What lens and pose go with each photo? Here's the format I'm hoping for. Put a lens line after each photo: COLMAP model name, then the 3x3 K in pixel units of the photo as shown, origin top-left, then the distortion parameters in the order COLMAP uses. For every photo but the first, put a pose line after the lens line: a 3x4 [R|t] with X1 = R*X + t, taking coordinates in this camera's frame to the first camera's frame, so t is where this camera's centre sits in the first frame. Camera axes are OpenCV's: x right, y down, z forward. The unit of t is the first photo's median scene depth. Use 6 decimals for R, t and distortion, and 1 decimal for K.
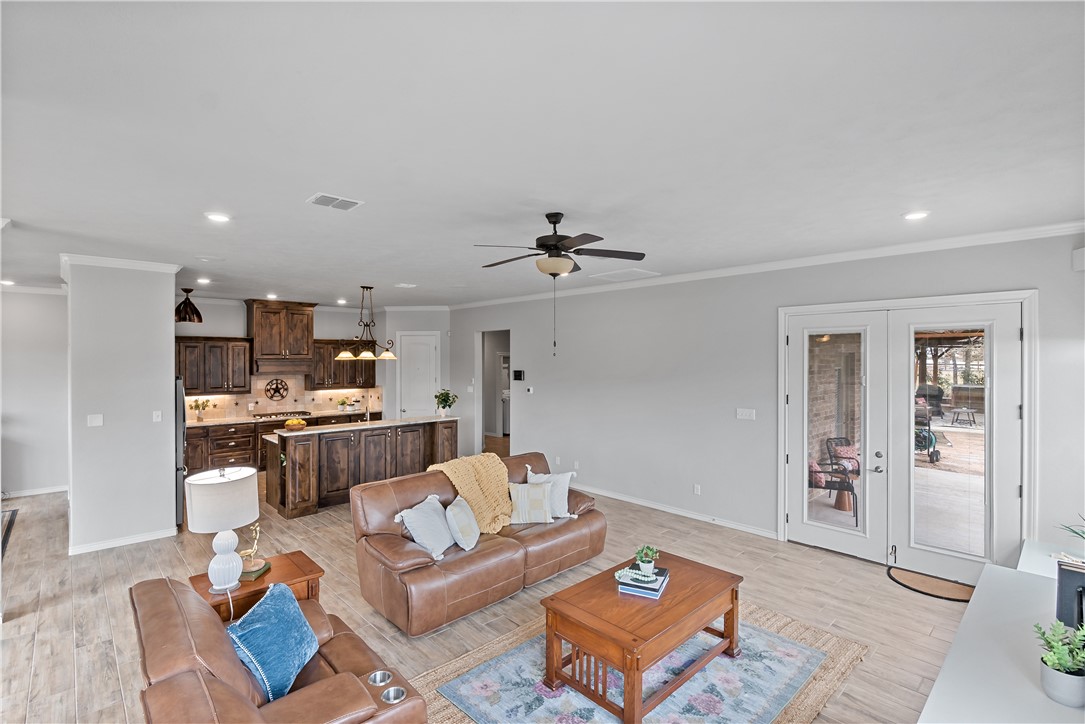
lens RADIAL K [[505.7, 0, 533.6], [0, 505.7, 353.2], [0, 0, 1]] dist [-0.004583, 0.000452]
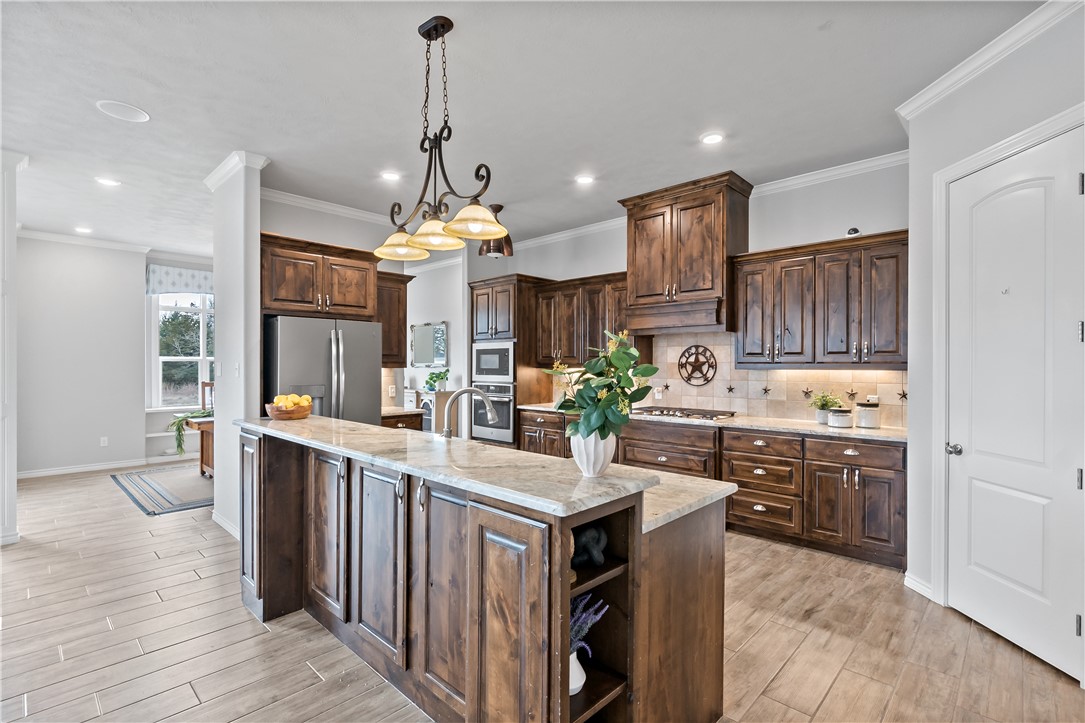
lens RADIAL K [[505.7, 0, 535.0], [0, 505.7, 365.1], [0, 0, 1]] dist [-0.004583, 0.000452]
pose [[0.067878, 0.005252, -0.997680, 0.004433], [0.006979, 0.999959, 0.005739, 0.073748], [0.997669, -0.007353, 0.067838, 0.865977]]
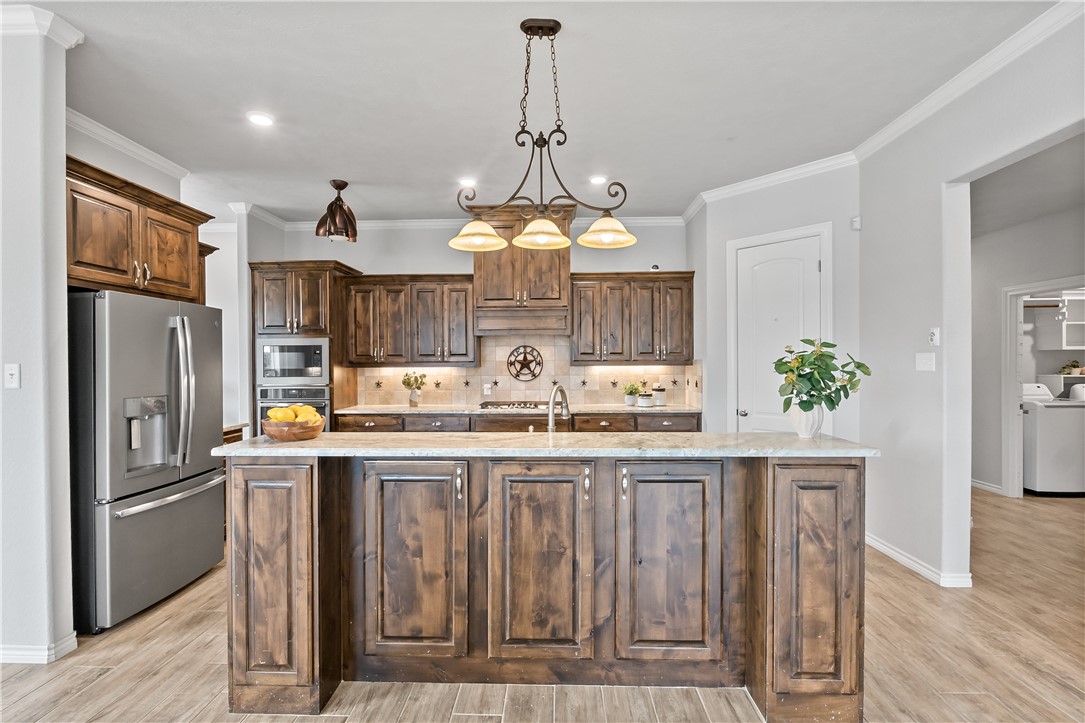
lens RADIAL K [[505.7, 0, 542.3], [0, 505.7, 364.0], [0, 0, 1]] dist [-0.004583, 0.000452]
pose [[0.719470, 0.002019, -0.694520, -0.082304], [0.009106, 0.999882, 0.012340, 0.071762], [0.694463, -0.015203, 0.719367, 0.631906]]
